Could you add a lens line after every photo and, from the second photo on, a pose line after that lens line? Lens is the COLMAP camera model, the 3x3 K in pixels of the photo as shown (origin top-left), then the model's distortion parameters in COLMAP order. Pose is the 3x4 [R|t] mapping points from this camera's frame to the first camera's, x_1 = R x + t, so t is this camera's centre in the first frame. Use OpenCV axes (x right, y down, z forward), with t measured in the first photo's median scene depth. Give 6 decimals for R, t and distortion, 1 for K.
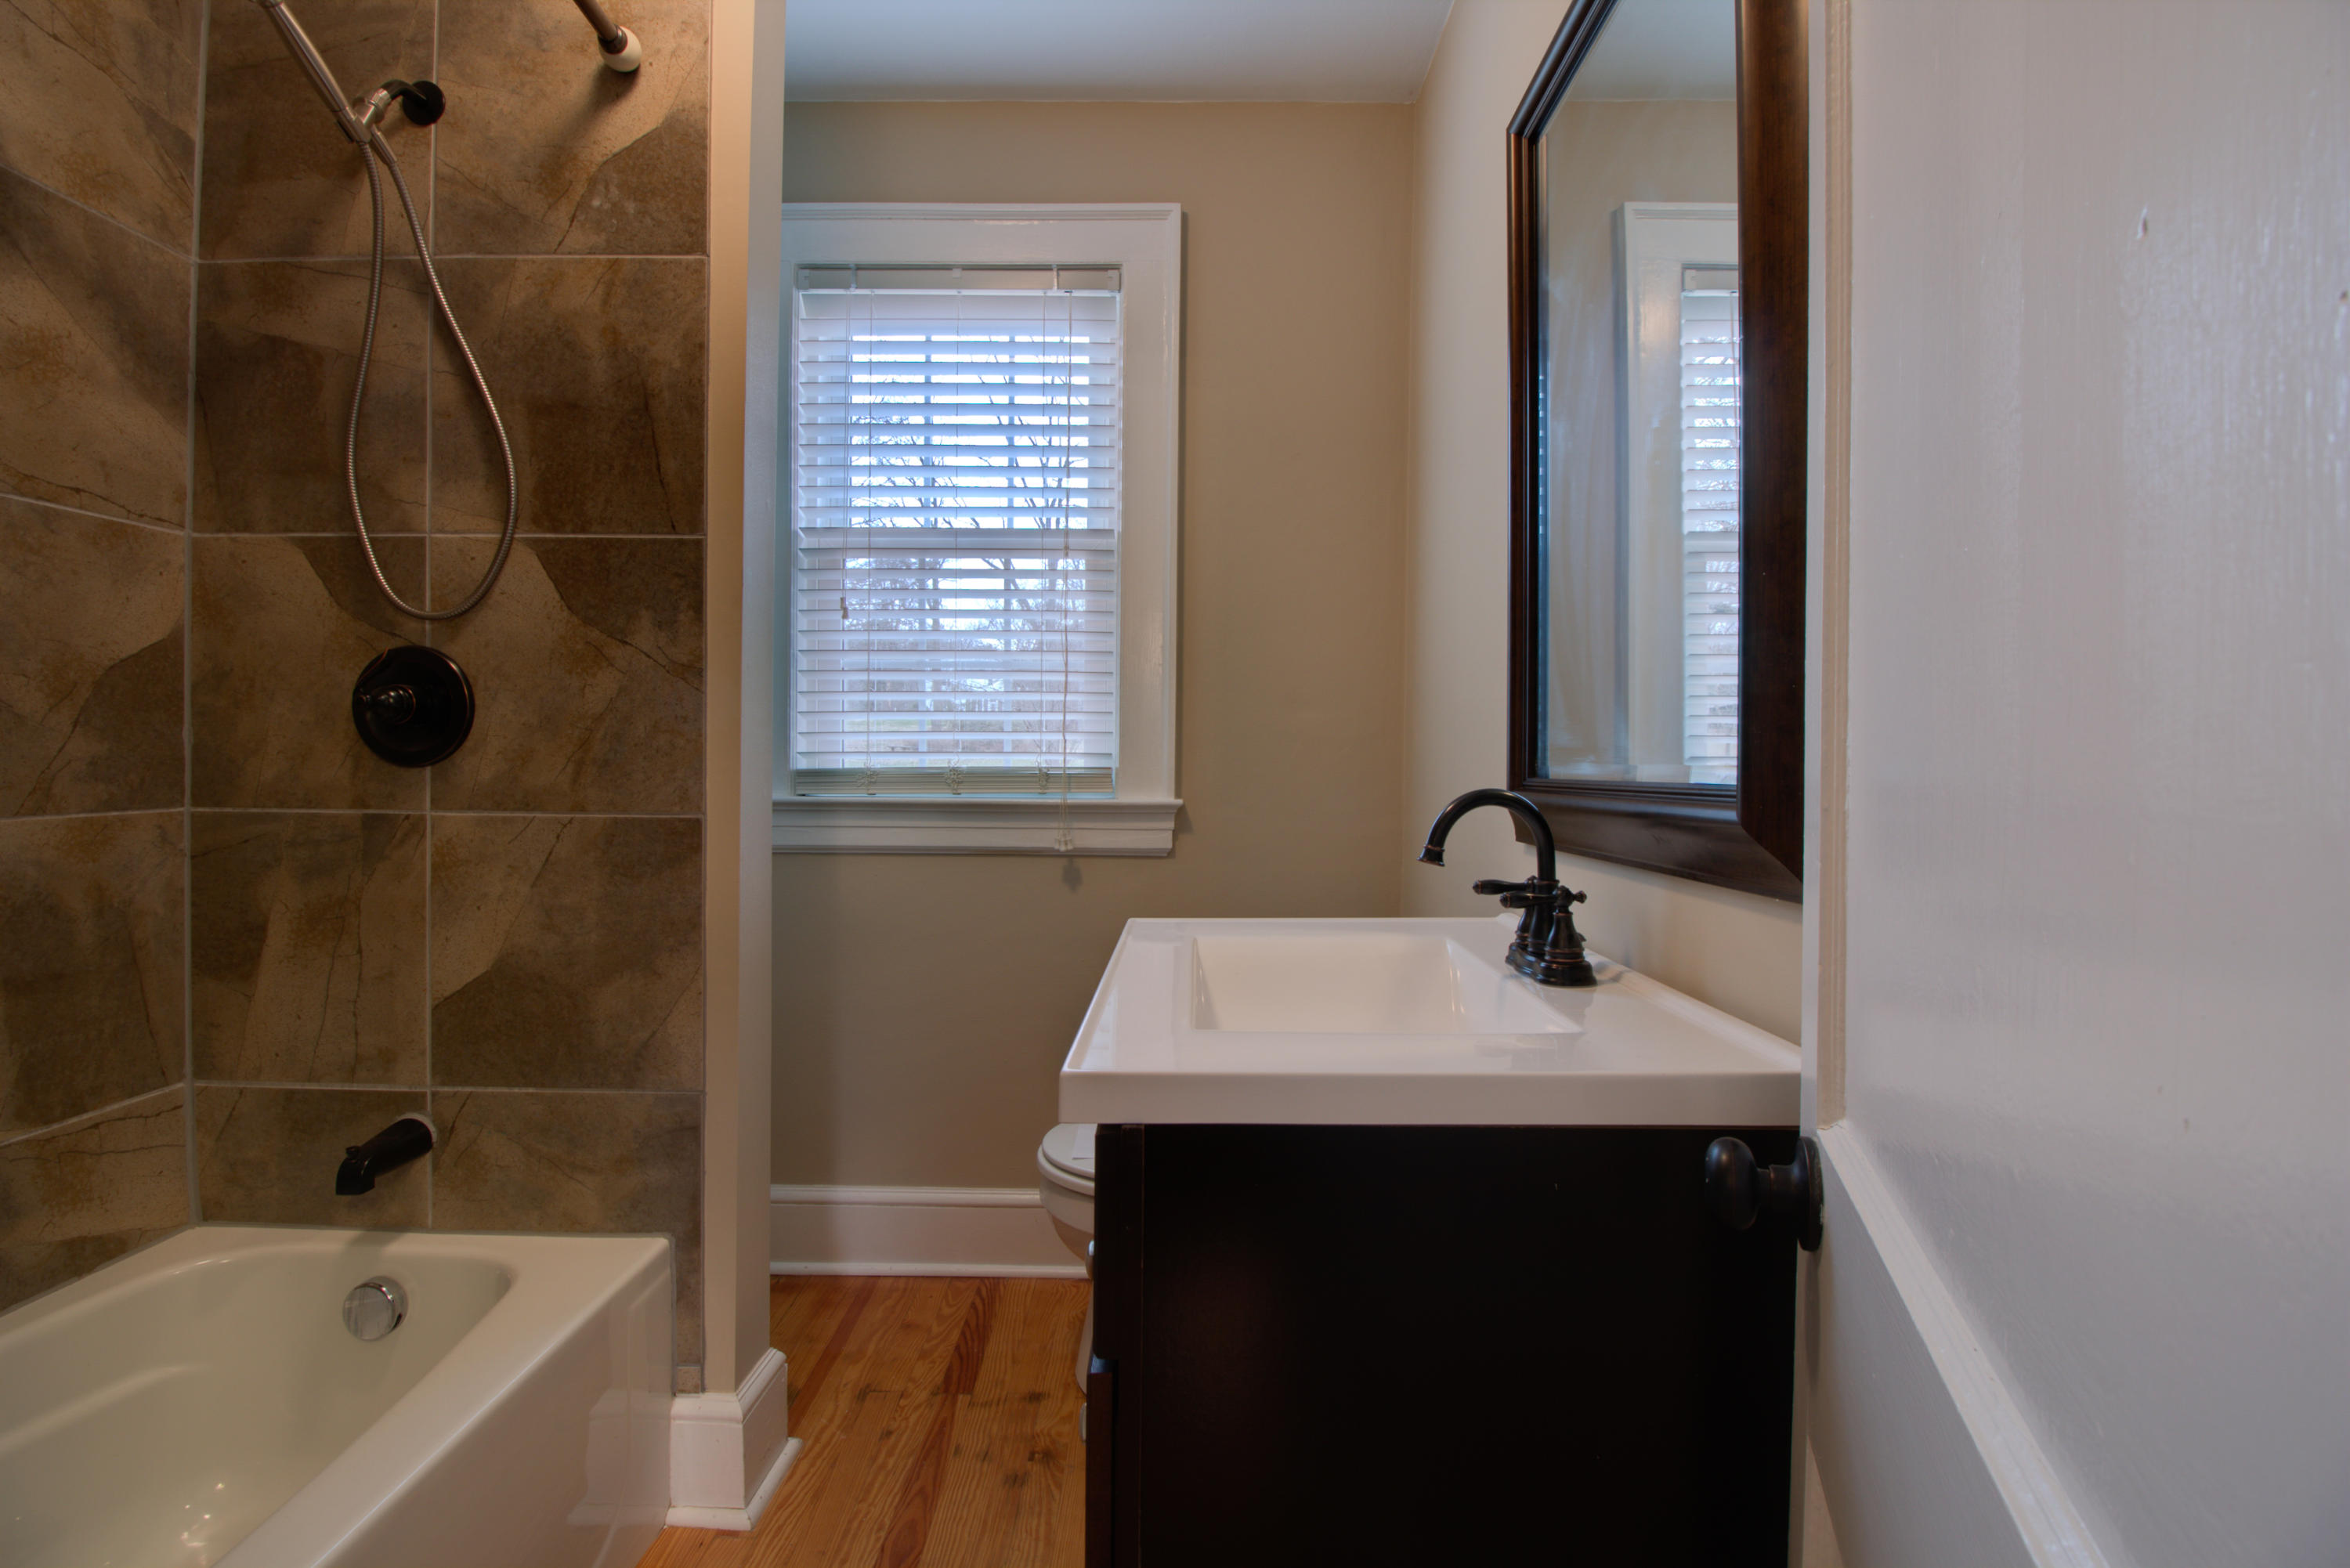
lens RADIAL K [[1093.2, 0, 1184.7], [0, 1093.2, 765.3], [0, 0, 1]] dist [0.000158, -0.012583]
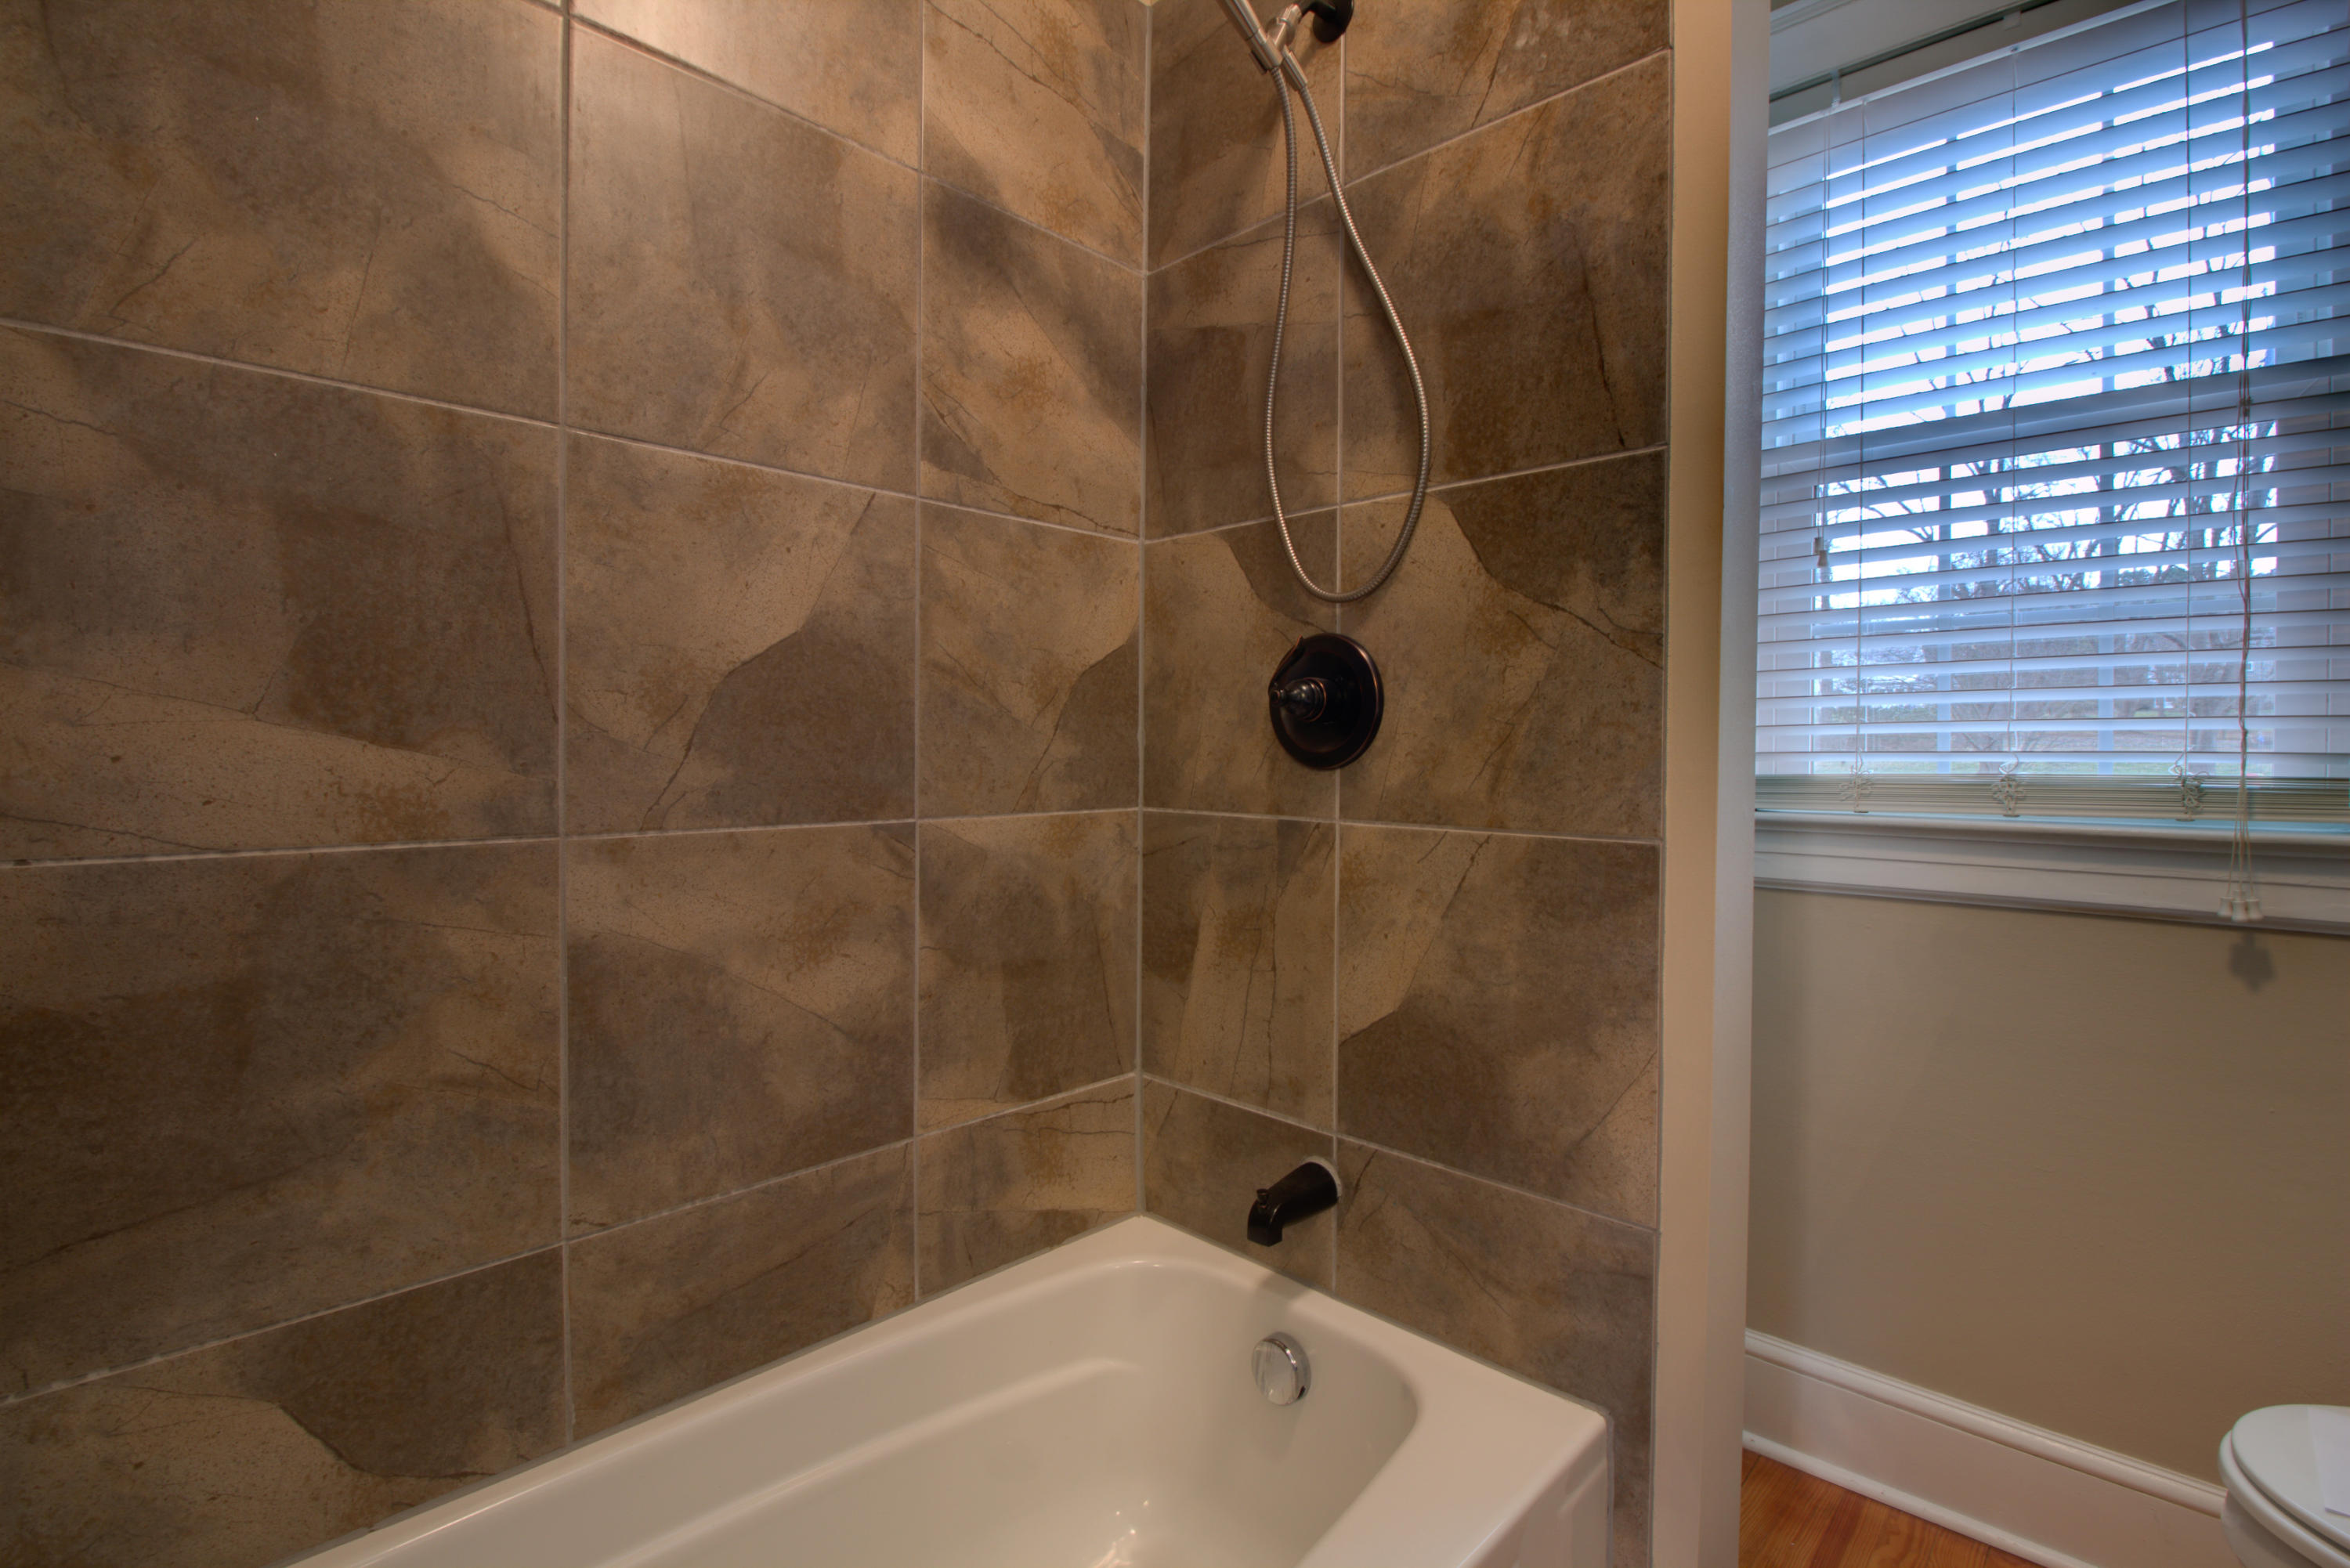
lens RADIAL K [[1093.2, 0, 1184.7], [0, 1093.2, 765.3], [0, 0, 1]] dist [0.000158, -0.012583]
pose [[0.733683, 0.005355, -0.679471, -0.185587], [-0.006716, 0.999977, 0.000628, -0.002033], [0.679459, 0.004103, 0.733702, 0.269750]]
